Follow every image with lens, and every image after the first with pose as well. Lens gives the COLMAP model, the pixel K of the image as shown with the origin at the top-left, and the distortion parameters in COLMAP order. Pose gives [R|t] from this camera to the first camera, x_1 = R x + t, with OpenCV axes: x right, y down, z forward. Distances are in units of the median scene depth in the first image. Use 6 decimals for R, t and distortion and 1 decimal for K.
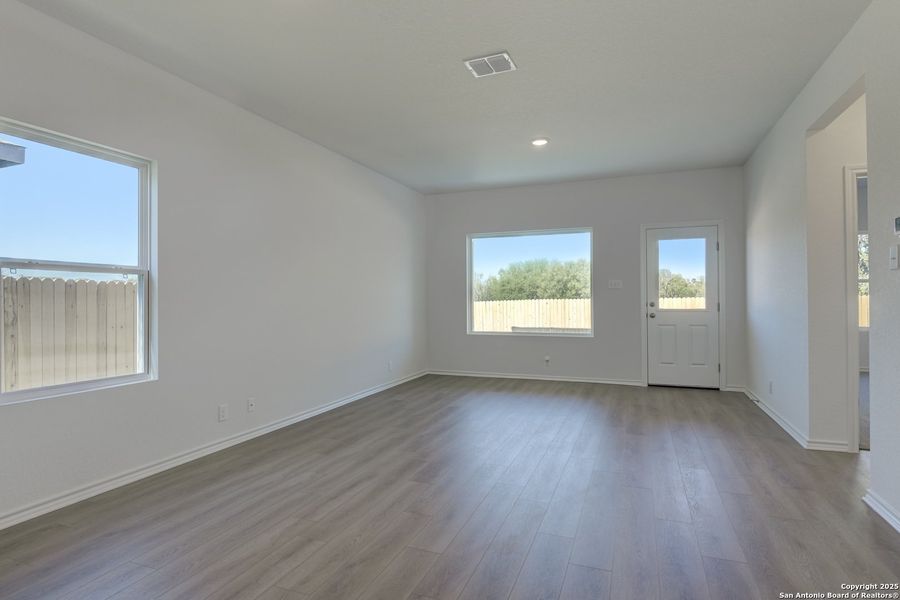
lens RADIAL K [[454.2, 0, 450.0], [0, 454.2, 300.0], [0, 0, 1]] dist [0.000649, 0.000065]
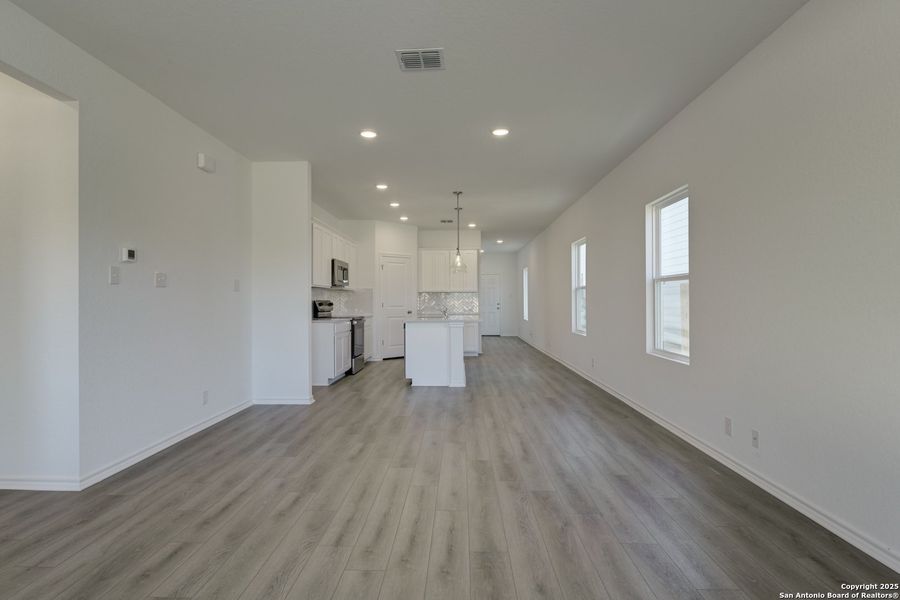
lens RADIAL K [[454.2, 0, 450.0], [0, 454.2, 300.0], [0, 0, 1]] dist [0.000649, 0.000065]
pose [[-0.937529, 0.012108, -0.347697, 0.381553], [0.014118, 0.999895, -0.003249, -0.002432], [0.347621, -0.007955, -0.937601, 1.975486]]
